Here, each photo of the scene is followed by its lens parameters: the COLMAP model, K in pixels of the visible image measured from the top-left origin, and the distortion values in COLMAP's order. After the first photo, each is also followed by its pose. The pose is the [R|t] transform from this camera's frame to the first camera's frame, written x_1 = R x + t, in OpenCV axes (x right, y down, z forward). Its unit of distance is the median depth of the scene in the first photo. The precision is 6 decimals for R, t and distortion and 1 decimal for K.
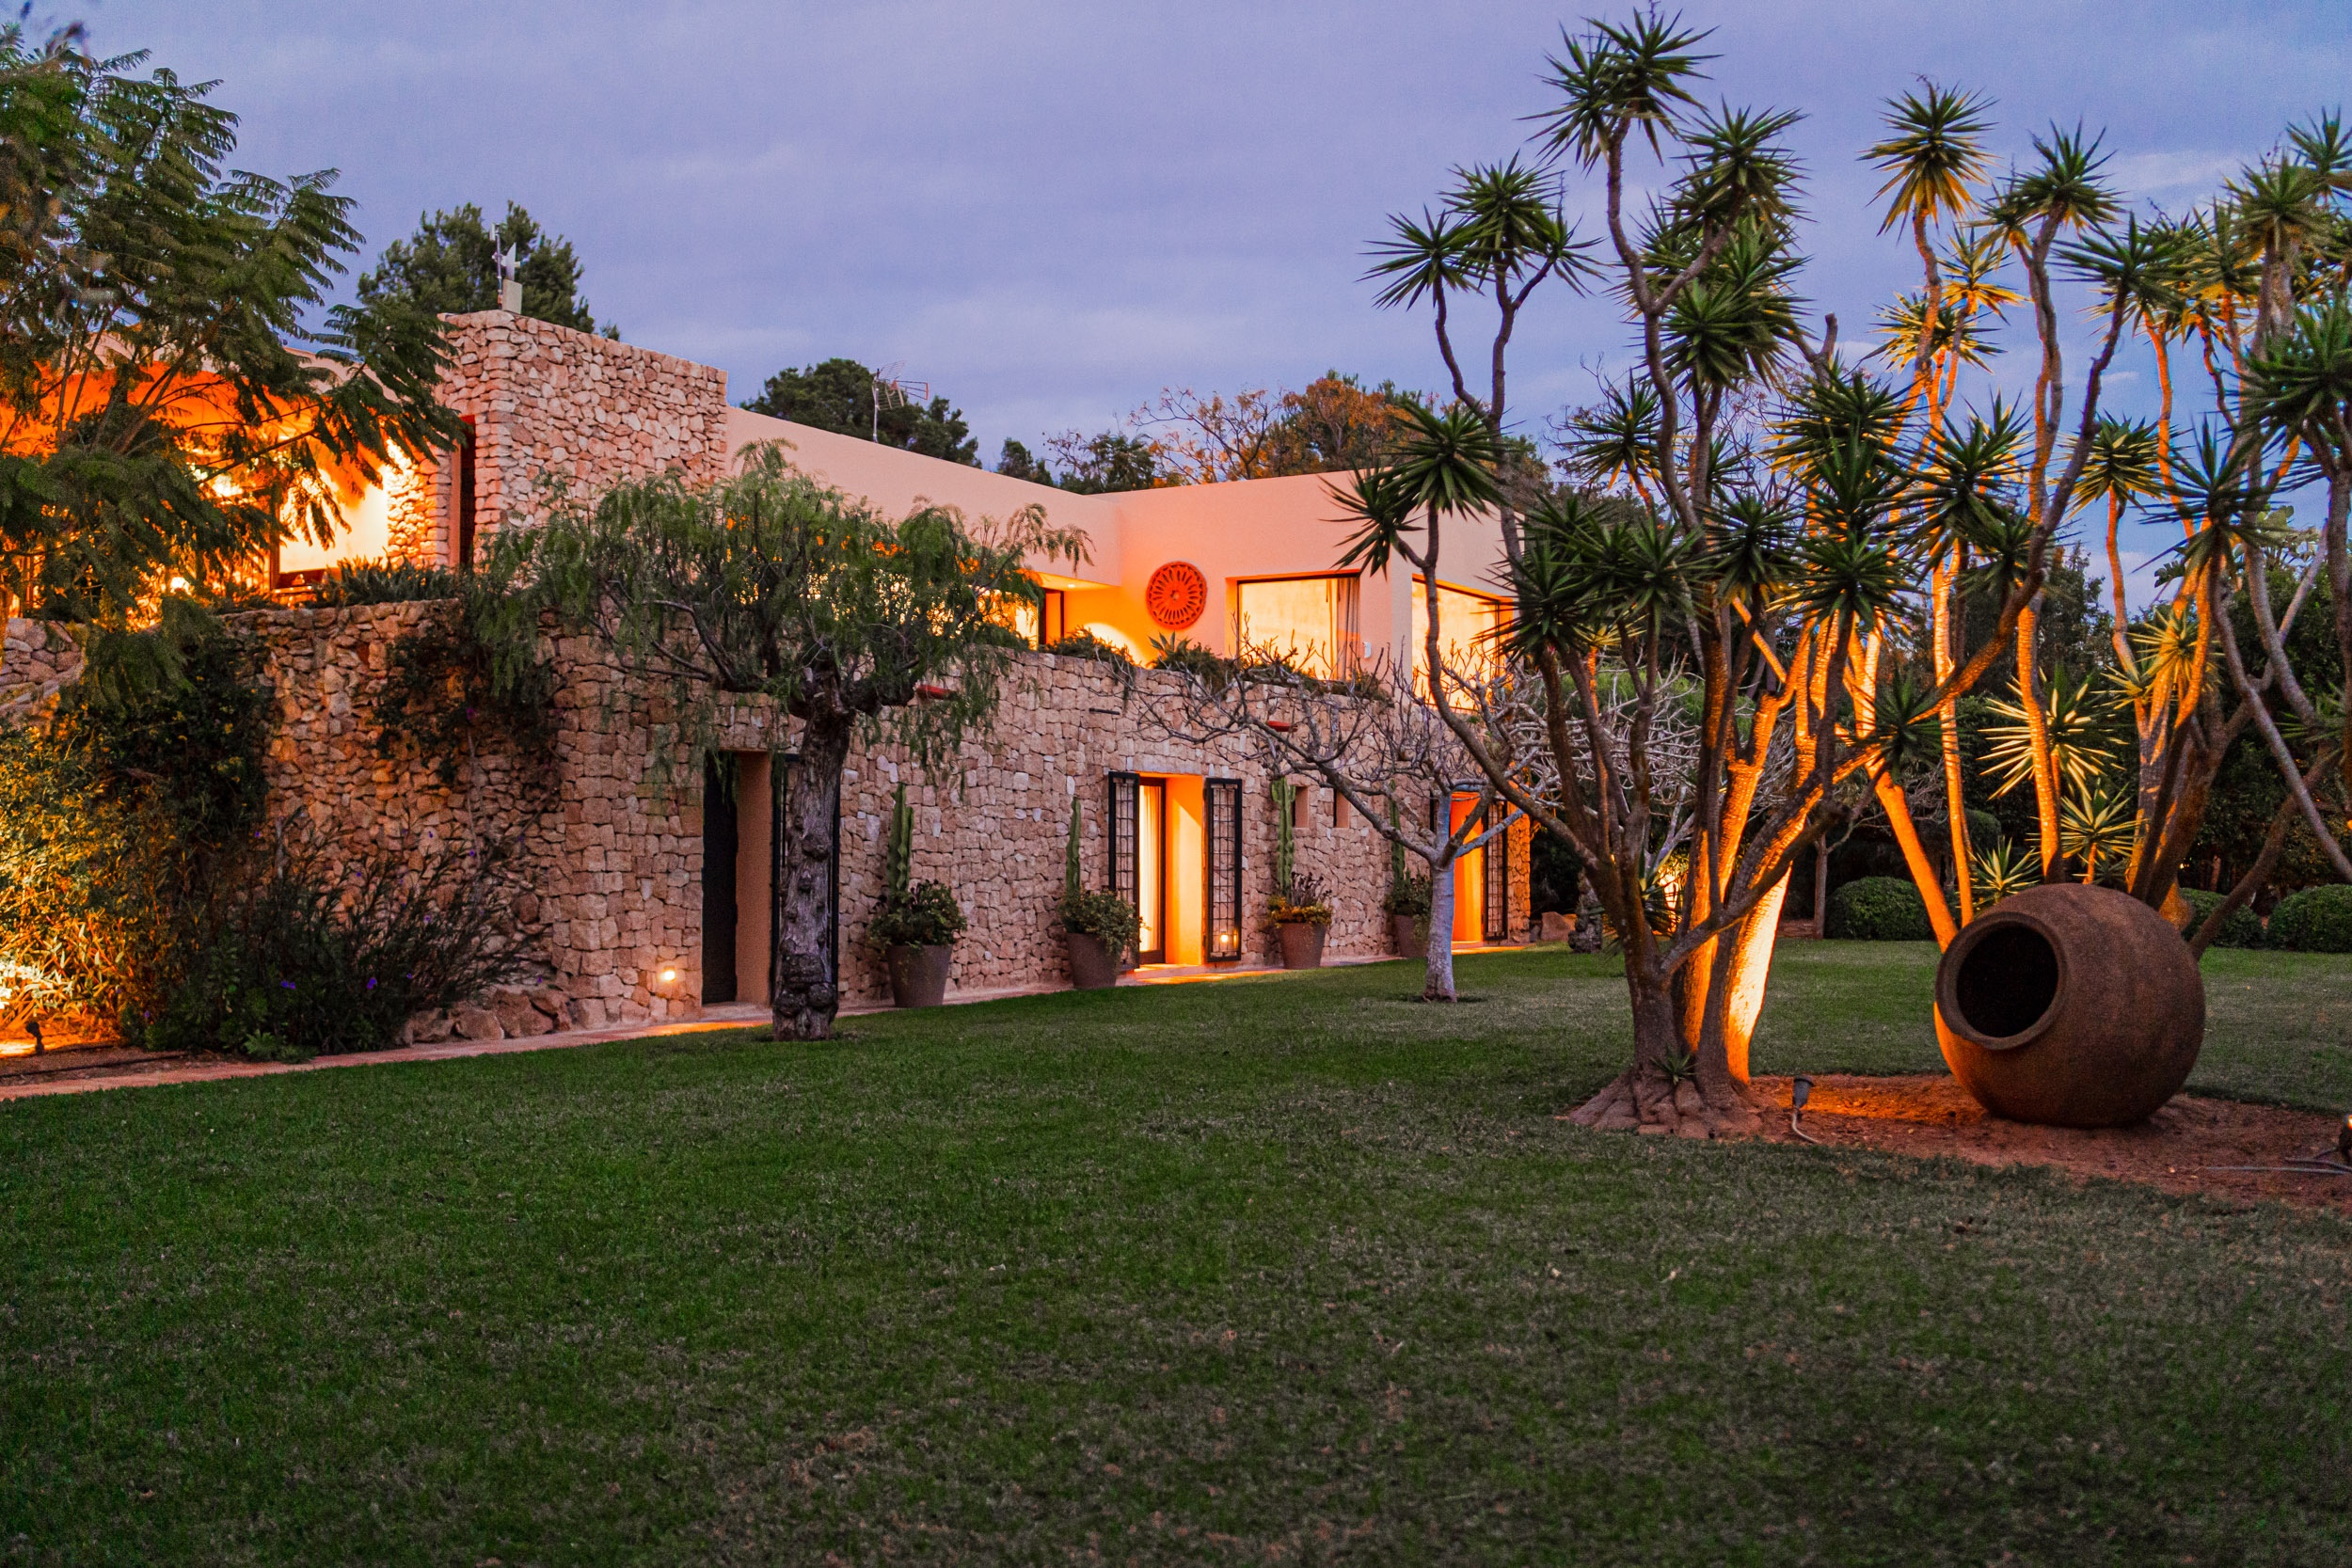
lens RADIAL K [[2260.7, 0, 1203.4], [0, 2260.7, 785.5], [0, 0, 1]] dist [-0.009258, 0.001830]
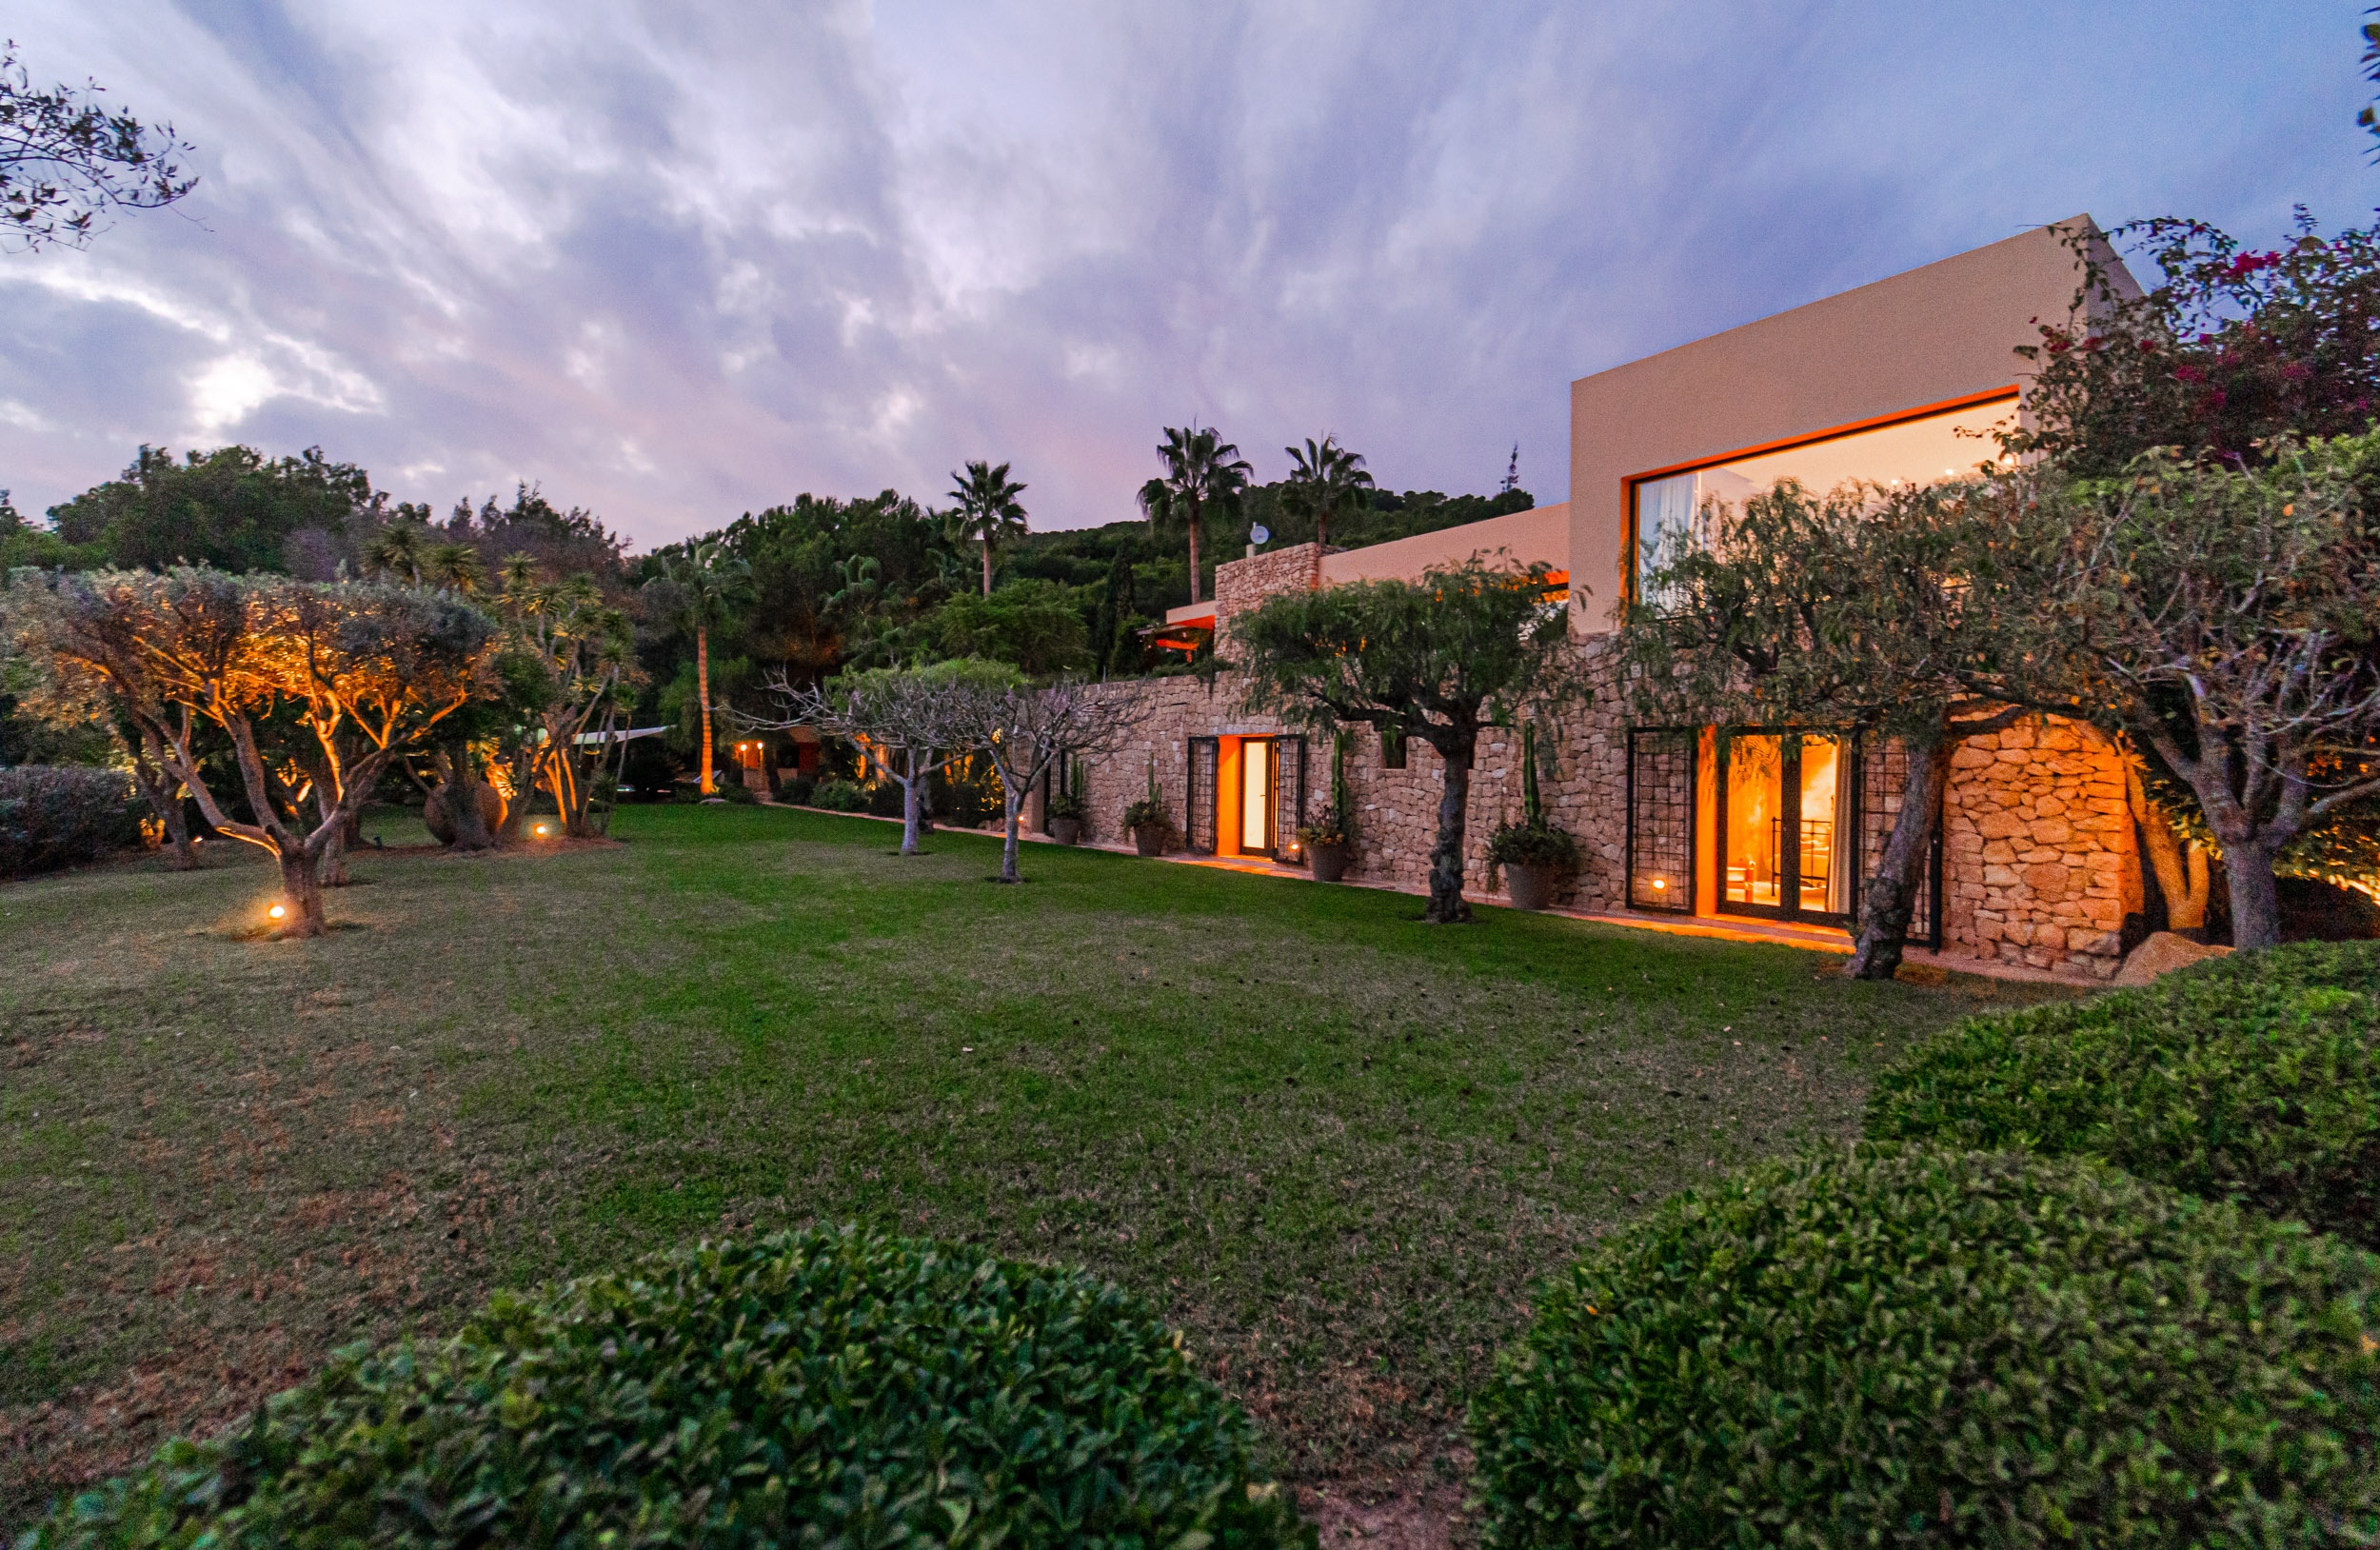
lens RADIAL K [[965.2, 0, 1190.0], [0, 965.2, 775.0], [0, 0, 1]] dist [0.000776, 0.000045]
pose [[-0.382749, -0.002702, -0.923849, 0.616494], [0.009533, 0.999931, -0.006874, 0.027112], [0.923803, -0.011438, -0.382697, 1.224138]]
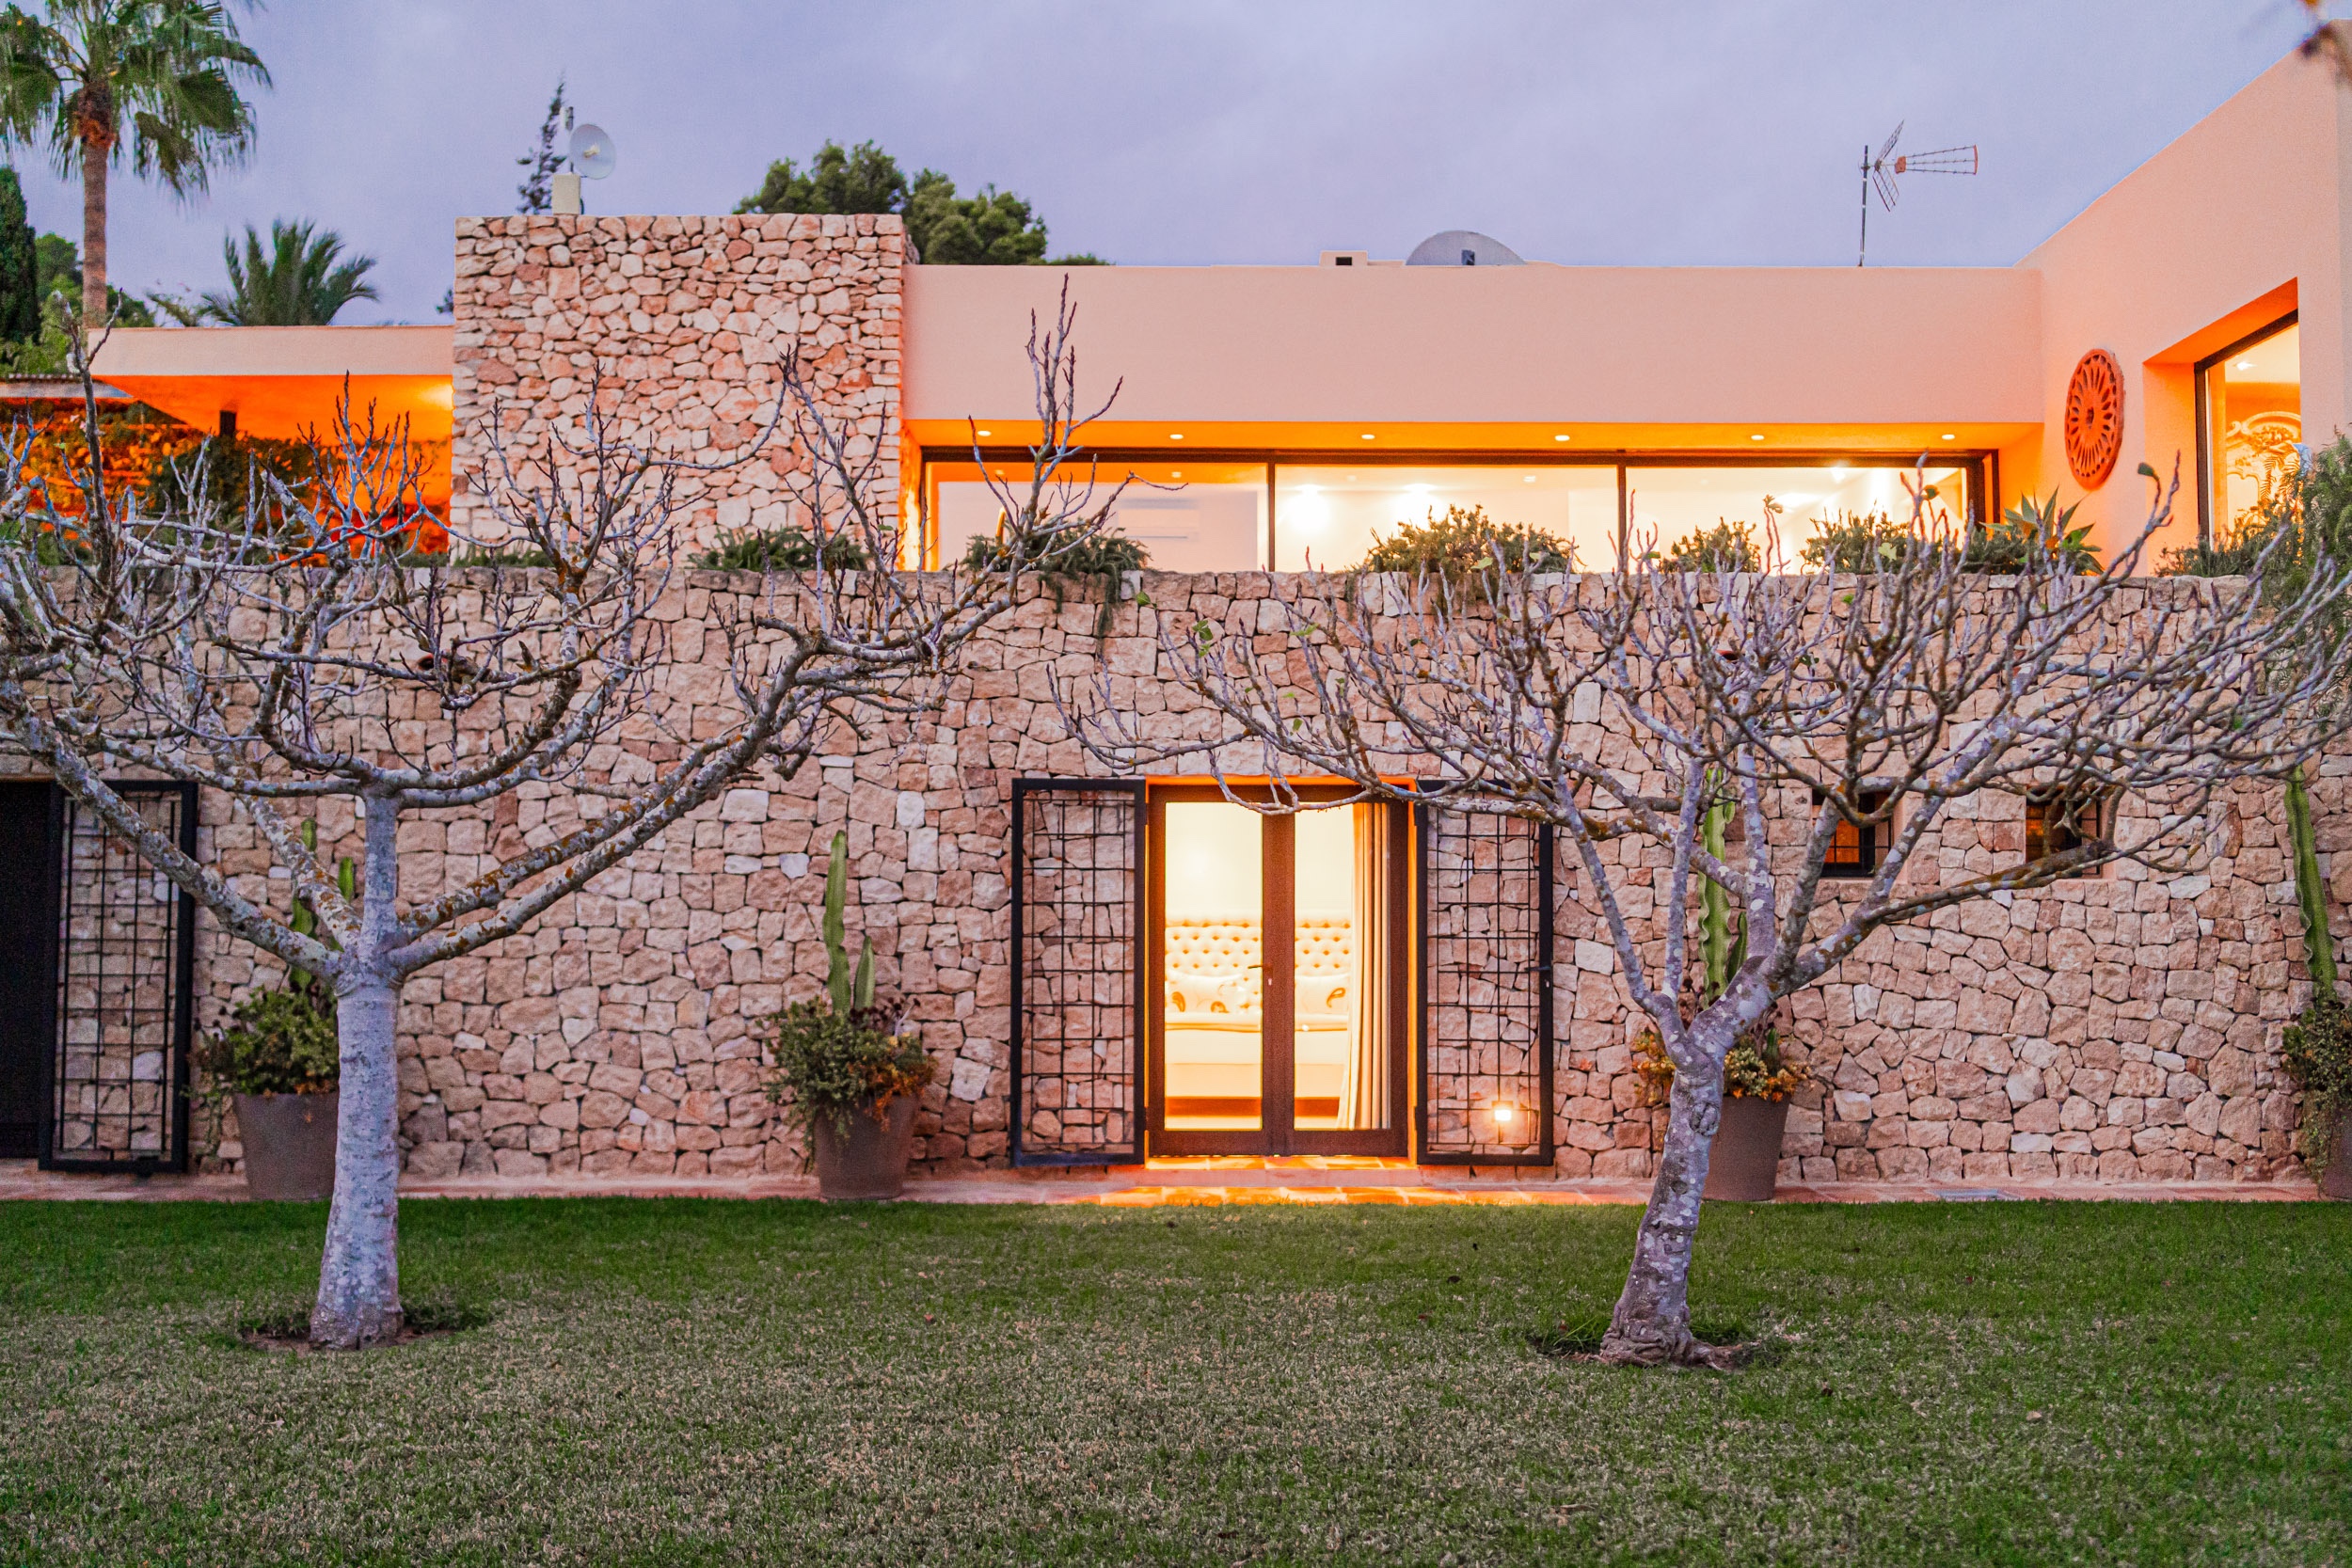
lens RADIAL K [[2213.7, 0, 1176.0], [0, 2213.7, 784.0], [0, 0, 1]] dist [-0.006702, -0.003265]
pose [[0.493925, -0.045313, -0.868323, 0.399647], [0.024725, 0.998969, -0.038067, 0.014586], [0.869153, -0.002667, 0.494537, 0.742970]]
